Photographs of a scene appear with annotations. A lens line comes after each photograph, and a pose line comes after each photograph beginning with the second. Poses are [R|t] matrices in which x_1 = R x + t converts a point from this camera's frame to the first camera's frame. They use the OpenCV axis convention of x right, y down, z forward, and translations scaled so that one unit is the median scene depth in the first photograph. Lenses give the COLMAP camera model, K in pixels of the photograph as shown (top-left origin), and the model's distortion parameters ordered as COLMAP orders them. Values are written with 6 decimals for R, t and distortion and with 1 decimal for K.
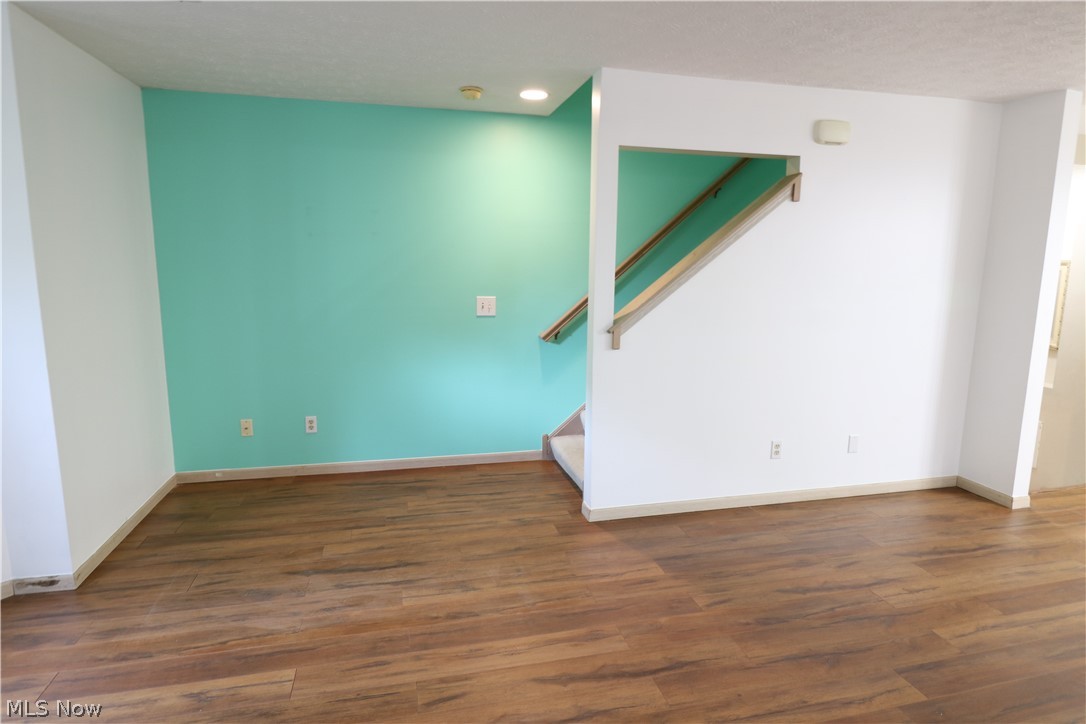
lens RADIAL K [[600.5, 0, 539.7], [0, 600.5, 357.7], [0, 0, 1]] dist [0.000464, -0.009482]
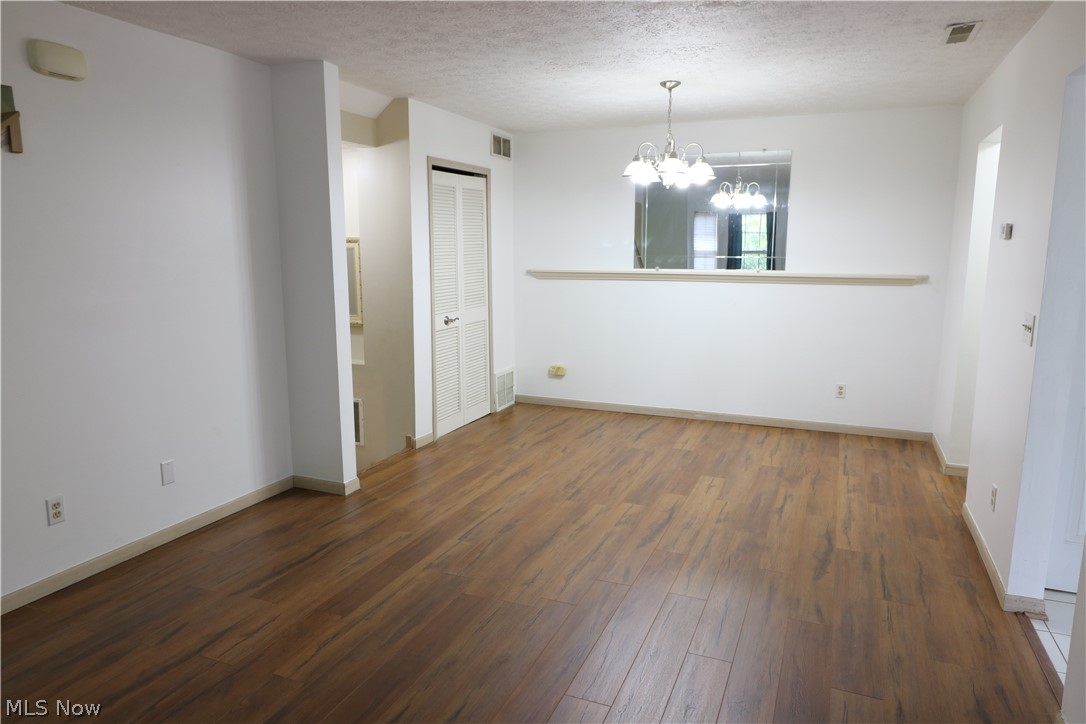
lens RADIAL K [[718.6, 0, 537.5], [0, 718.6, 356.3], [0, 0, 1]] dist [0.018585, -0.006162]
pose [[0.596919, -0.134885, 0.790881, 0.098899], [0.136546, 0.988464, 0.065525, -0.002567], [-0.790596, 0.068879, 0.608451, 0.039569]]
